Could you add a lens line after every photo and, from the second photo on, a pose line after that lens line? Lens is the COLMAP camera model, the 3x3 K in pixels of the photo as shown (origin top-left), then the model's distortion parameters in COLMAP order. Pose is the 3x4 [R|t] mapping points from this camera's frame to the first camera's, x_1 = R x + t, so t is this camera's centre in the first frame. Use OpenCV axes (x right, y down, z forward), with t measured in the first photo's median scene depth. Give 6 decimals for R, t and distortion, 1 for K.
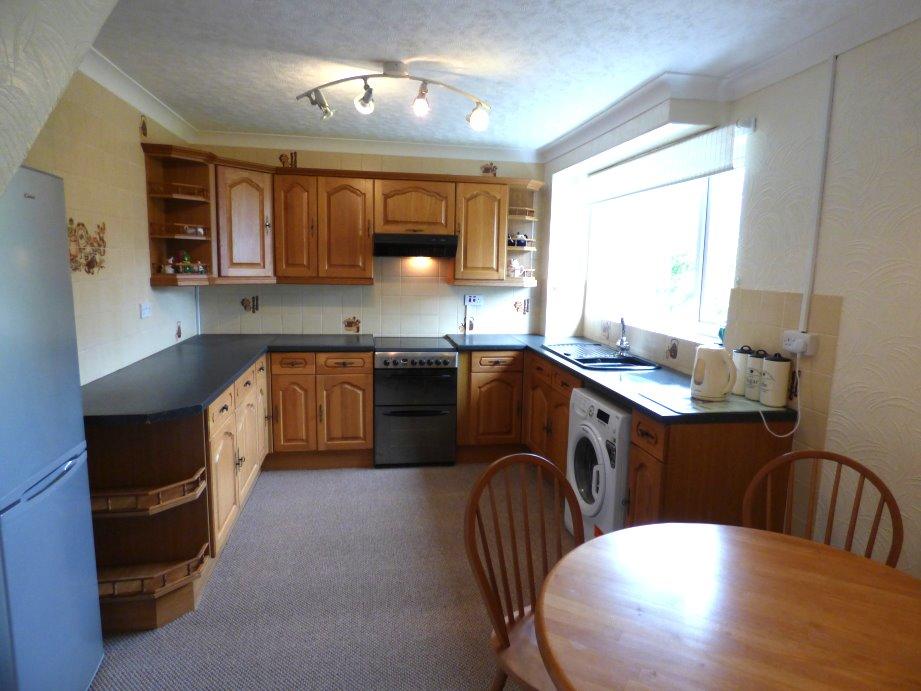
lens RADIAL K [[565.1, 0, 457.6], [0, 565.1, 348.4], [0, 0, 1]] dist [-0.006457, 0.000117]
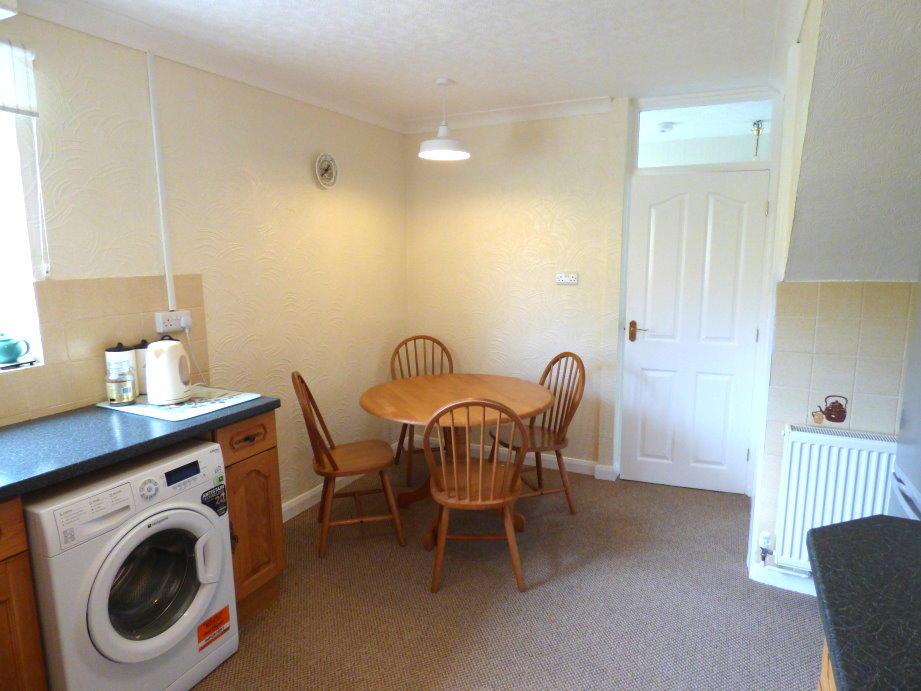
lens RADIAL K [[565.1, 0, 461.6], [0, 565.1, 344.8], [0, 0, 1]] dist [-0.006457, 0.000117]
pose [[-0.812492, -0.108566, 0.572775, -0.265162], [0.078355, 0.953255, 0.291832, -0.136268], [-0.577683, 0.281991, -0.766005, 0.873789]]
